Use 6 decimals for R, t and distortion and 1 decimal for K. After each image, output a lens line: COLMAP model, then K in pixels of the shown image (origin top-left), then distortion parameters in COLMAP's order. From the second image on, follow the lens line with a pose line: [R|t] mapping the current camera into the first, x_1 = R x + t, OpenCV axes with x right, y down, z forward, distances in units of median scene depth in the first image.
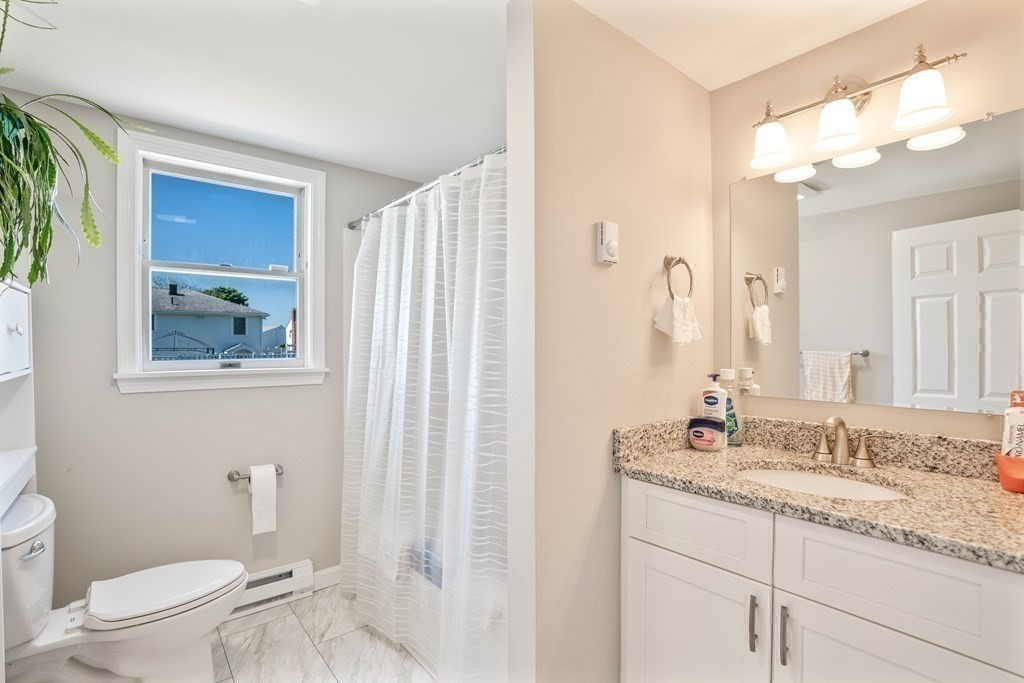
lens RADIAL K [[473.0, 0, 524.7], [0, 473.0, 342.1], [0, 0, 1]] dist [-0.058567, 0.020564]
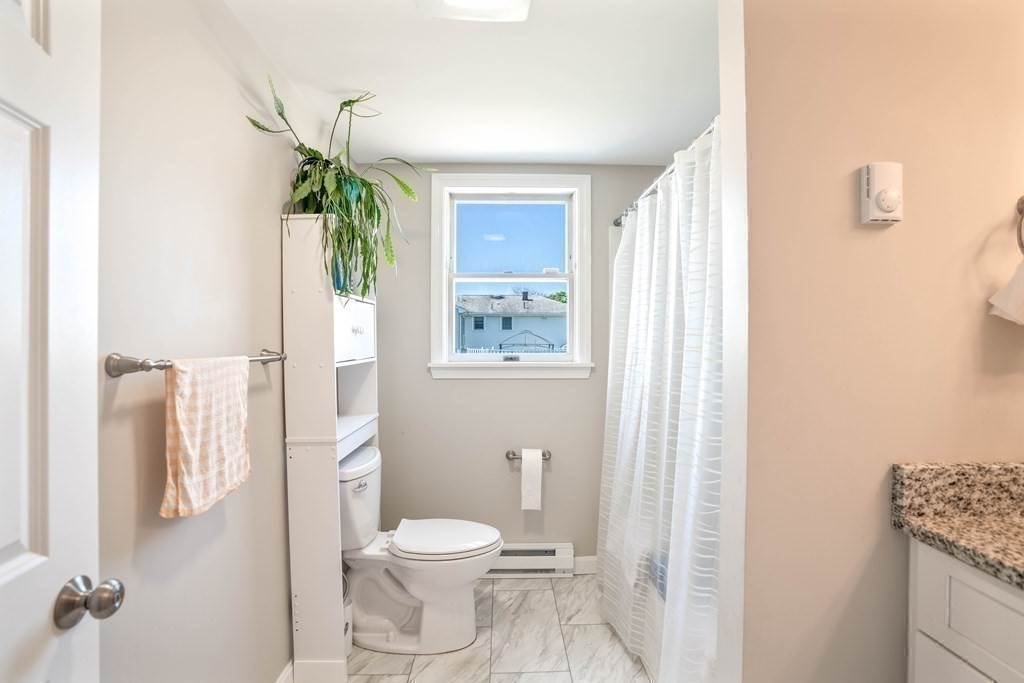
lens RADIAL K [[473.0, 0, 521.0], [0, 473.0, 339.0], [0, 0, 1]] dist [-0.058567, 0.020564]
pose [[0.785292, -0.001836, -0.619123, 0.140332], [0.002286, 0.999997, -0.000065, 0.001495], [0.619121, -0.001365, 0.785294, 0.112244]]
